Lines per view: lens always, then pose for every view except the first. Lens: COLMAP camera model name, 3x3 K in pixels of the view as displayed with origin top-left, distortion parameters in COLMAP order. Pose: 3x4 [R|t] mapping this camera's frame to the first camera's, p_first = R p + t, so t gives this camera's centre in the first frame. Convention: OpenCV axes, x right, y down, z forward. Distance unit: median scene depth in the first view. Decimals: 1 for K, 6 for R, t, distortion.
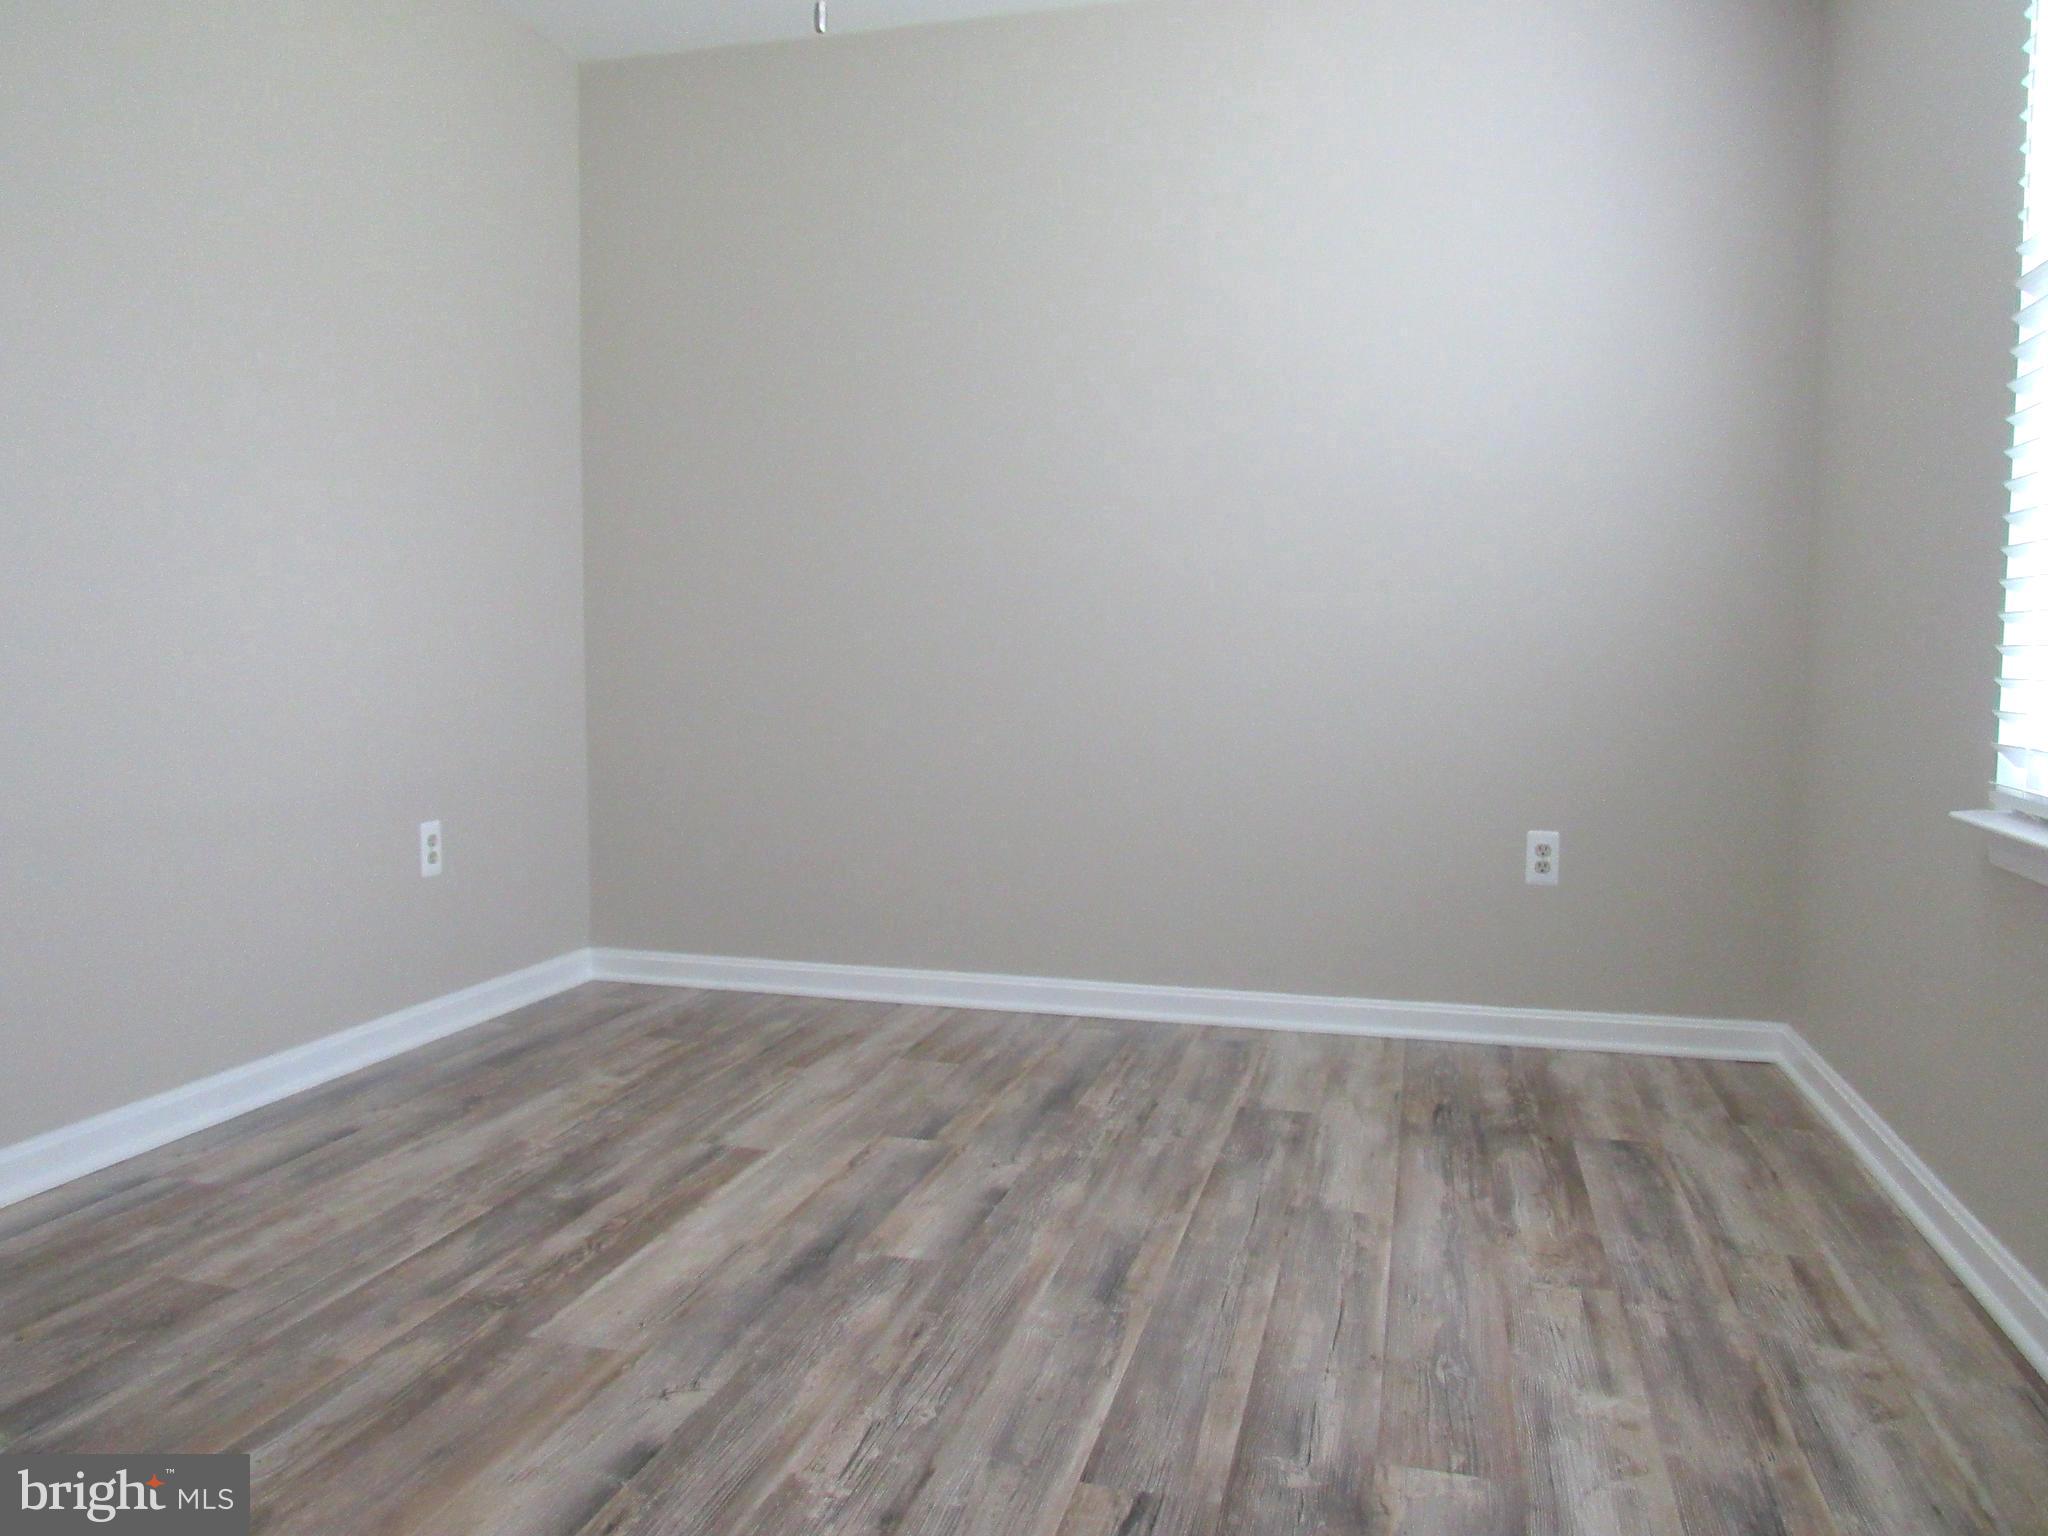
lens RADIAL K [[1456.6, 0, 1033.6], [0, 1456.6, 764.2], [0, 0, 1]] dist [-0.034034, 0.002370]
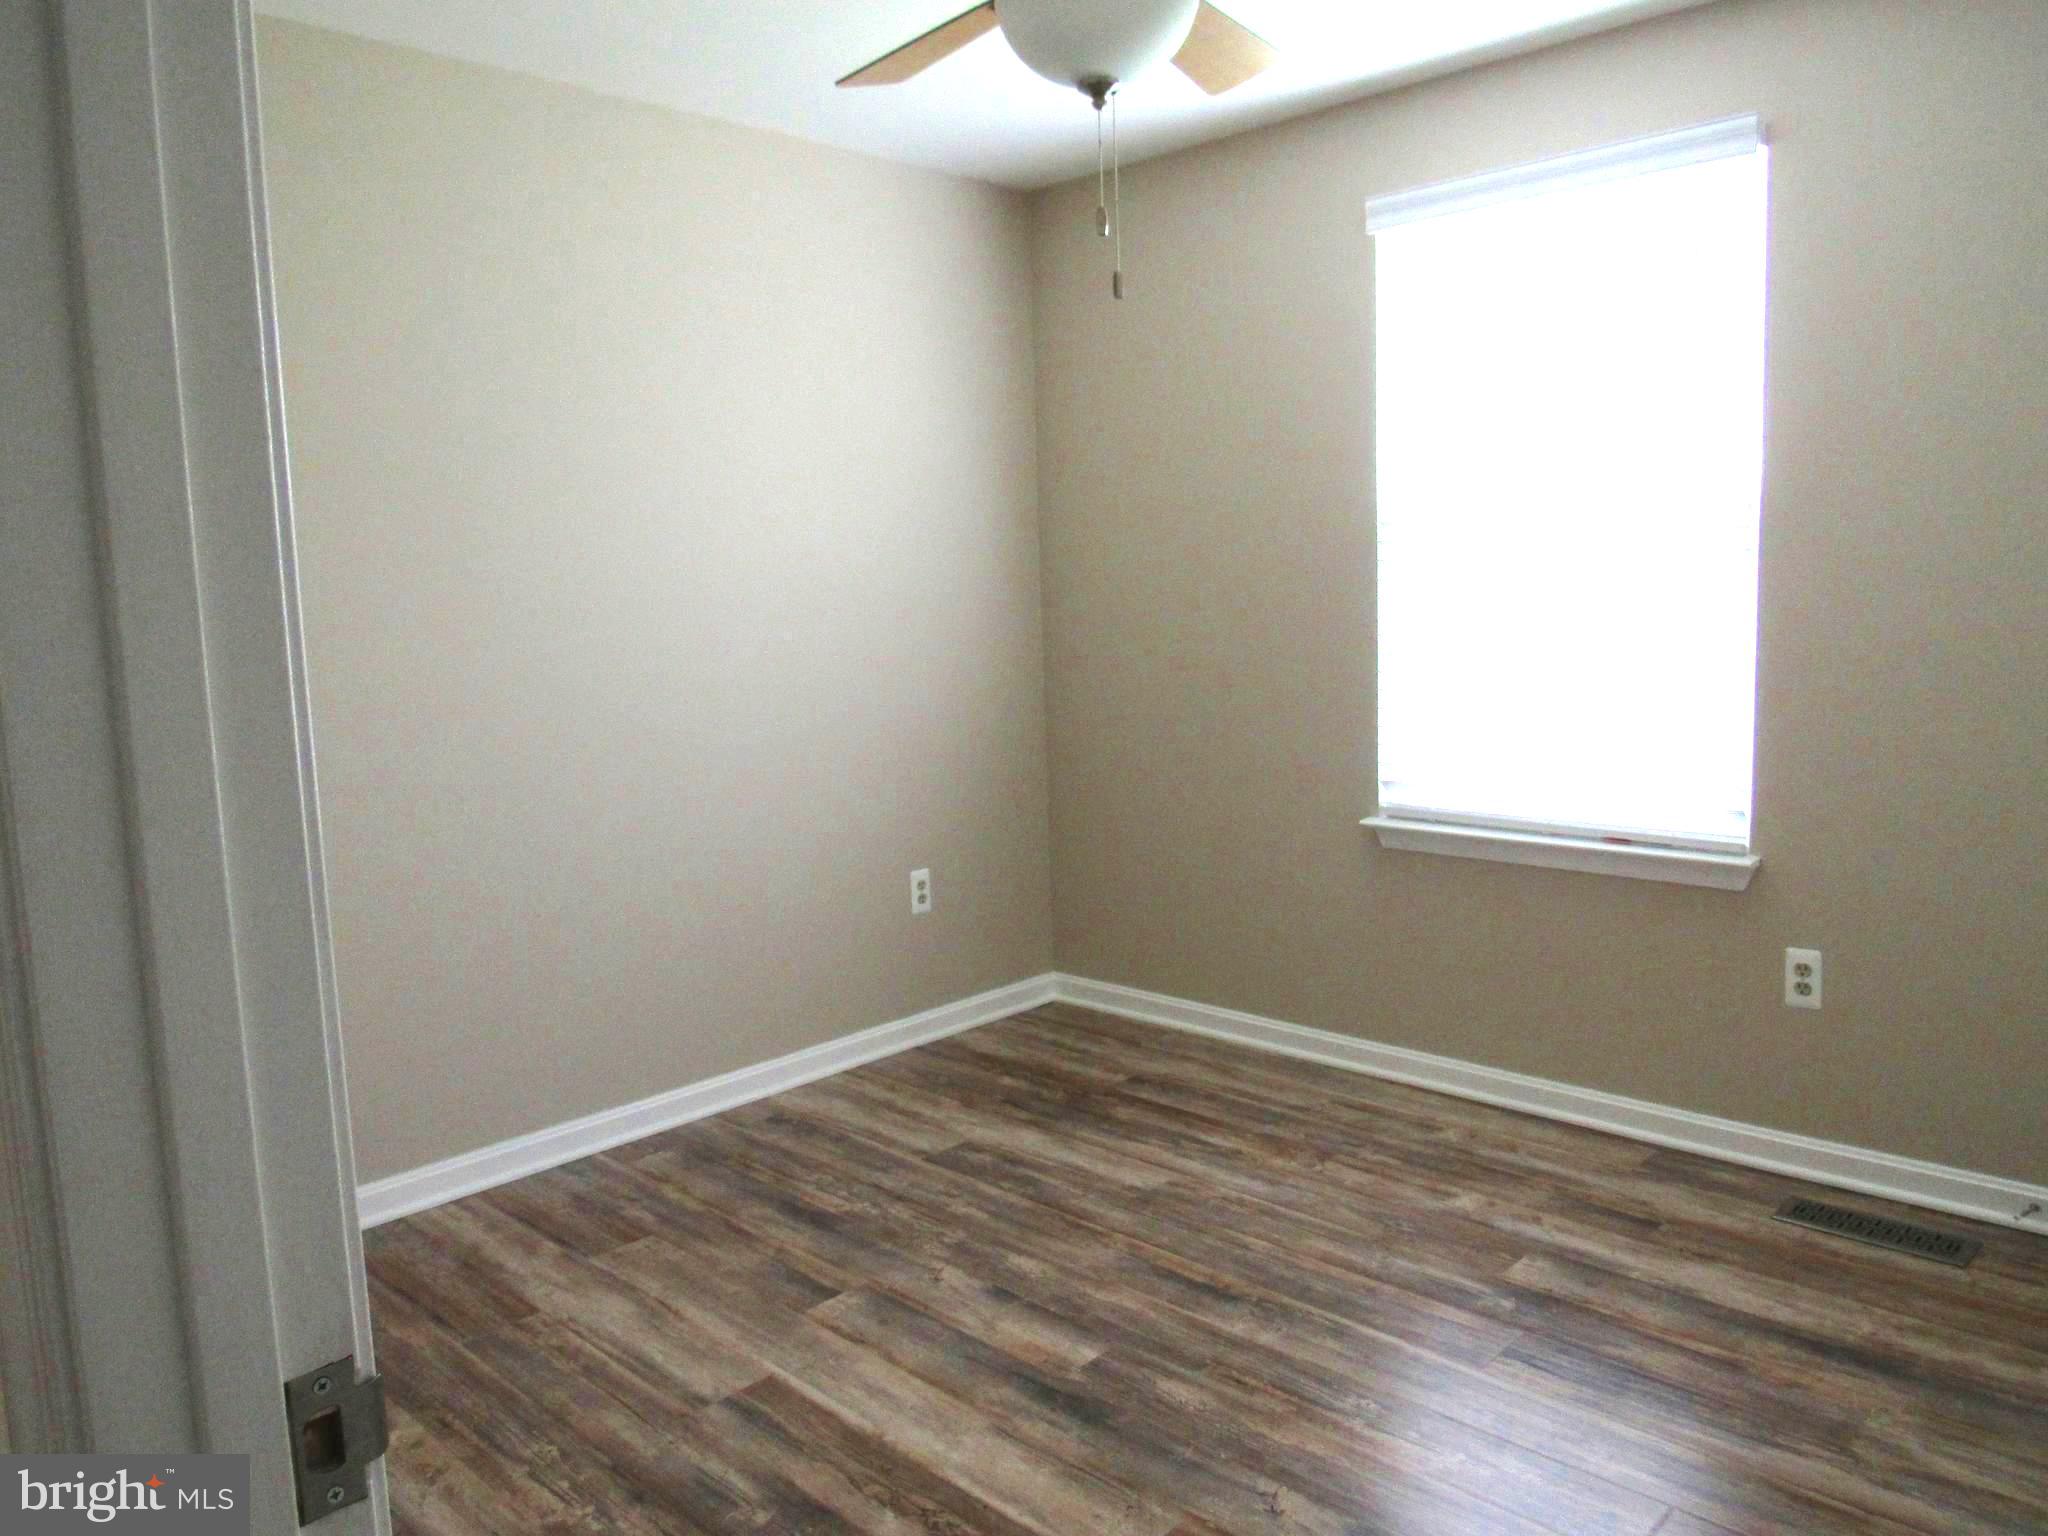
lens RADIAL K [[1456.6, 0, 1033.6], [0, 1456.6, 769.1], [0, 0, 1]] dist [-0.034034, 0.002370]
pose [[0.474415, -0.129336, 0.870749, -0.880972], [0.097208, 0.990796, 0.094205, -0.191304], [-0.874918, 0.039952, 0.482620, 0.409910]]
